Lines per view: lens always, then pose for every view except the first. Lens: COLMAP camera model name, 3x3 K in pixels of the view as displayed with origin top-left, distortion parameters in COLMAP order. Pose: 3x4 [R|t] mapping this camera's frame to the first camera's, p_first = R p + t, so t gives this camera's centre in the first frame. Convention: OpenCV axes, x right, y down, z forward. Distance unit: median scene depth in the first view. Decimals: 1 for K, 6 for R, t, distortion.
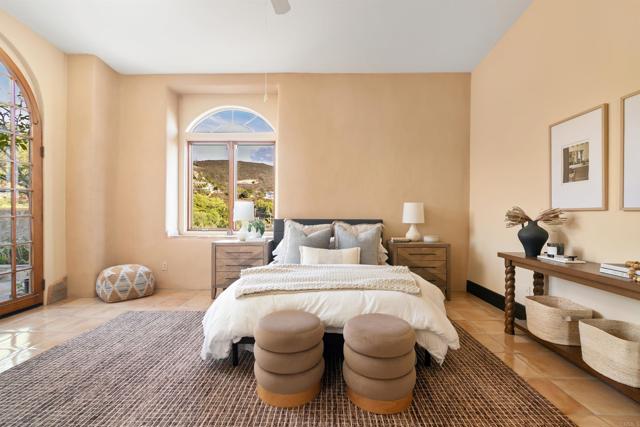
lens RADIAL K [[290.5, 0, 320.6], [0, 290.5, 213.0], [0, 0, 1]] dist [-0.001578, 0.000128]
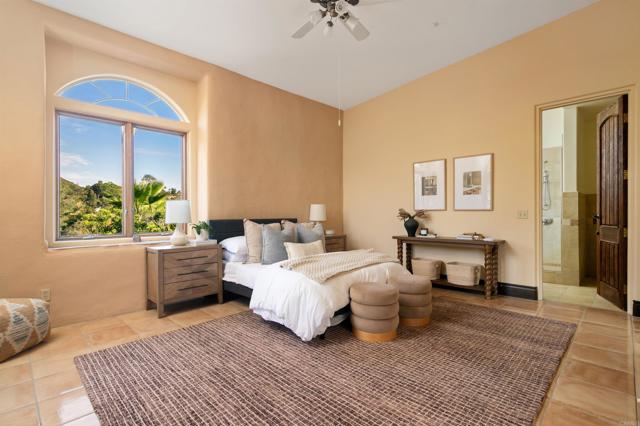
lens RADIAL K [[309.3, 0, 320.8], [0, 309.3, 214.3], [0, 0, 1]] dist [0.002935, 0.000490]
pose [[0.694620, -0.007455, 0.719339, -0.956641], [0.007823, 0.999965, 0.002810, 0.004181], [-0.719335, 0.003675, 0.694654, 0.090310]]
